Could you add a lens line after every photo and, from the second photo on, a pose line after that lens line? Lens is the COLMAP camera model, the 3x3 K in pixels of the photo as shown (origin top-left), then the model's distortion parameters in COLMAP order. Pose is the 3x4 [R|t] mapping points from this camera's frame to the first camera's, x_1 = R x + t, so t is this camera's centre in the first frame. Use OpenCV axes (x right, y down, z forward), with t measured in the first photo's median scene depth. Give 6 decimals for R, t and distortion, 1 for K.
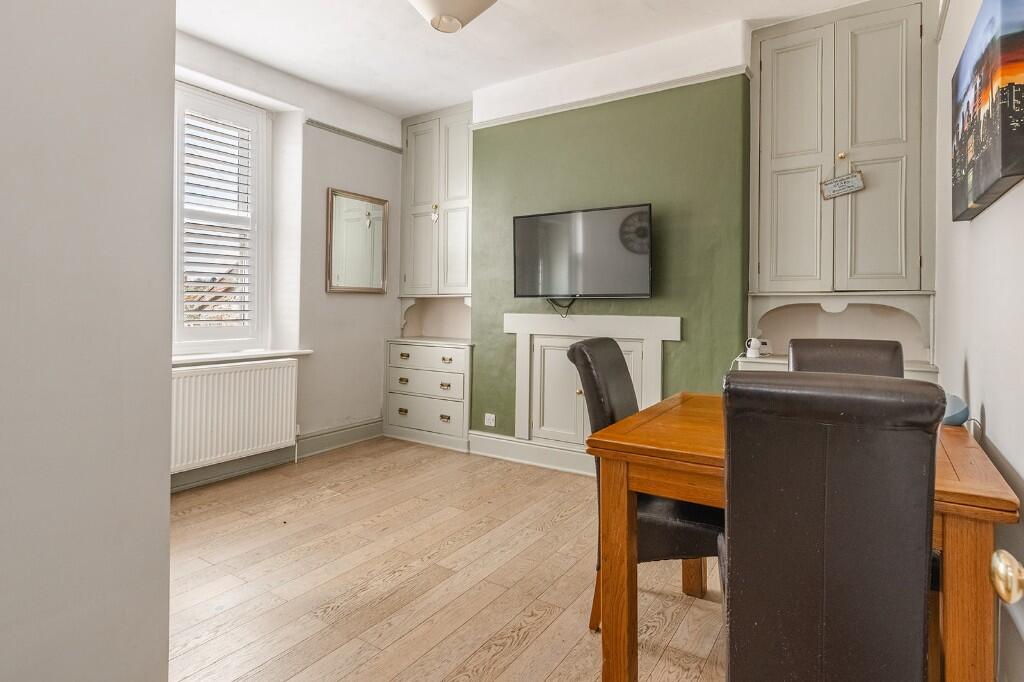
lens RADIAL K [[536.4, 0, 512.6], [0, 536.4, 304.1], [0, 0, 1]] dist [0.000208, 0.000246]
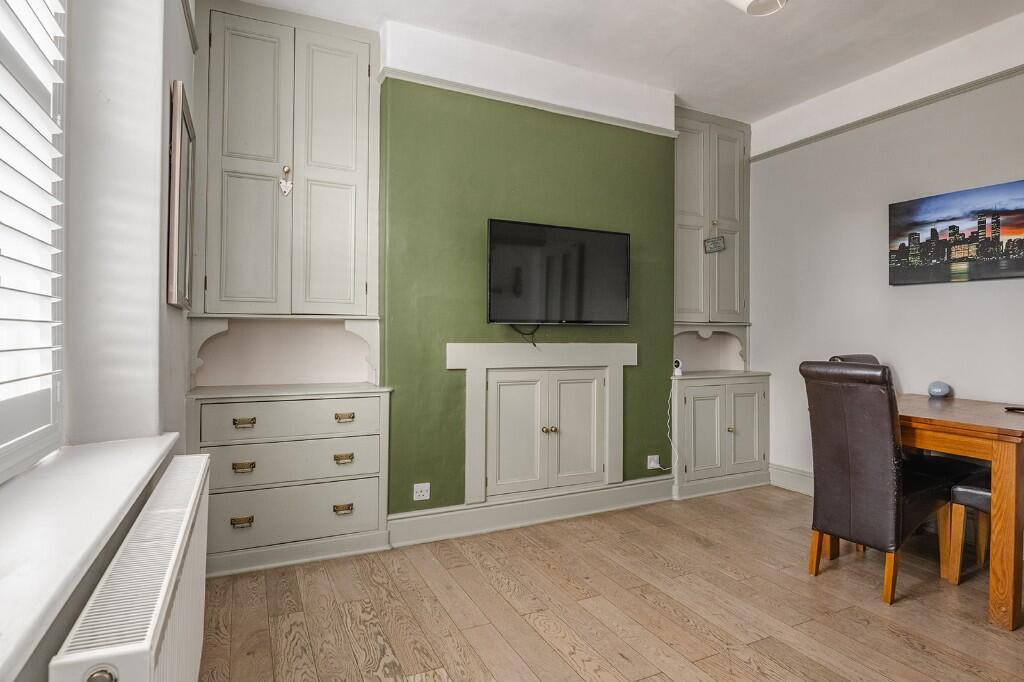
lens RADIAL K [[572.7, 0, 510.3], [0, 572.7, 327.1], [0, 0, 1]] dist [-0.006169, 0.000101]
pose [[0.501114, 0.003779, 0.865373, -0.686021], [-0.005408, 0.999985, -0.001236, -0.004819], [-0.865364, -0.004061, 0.501127, 0.543128]]
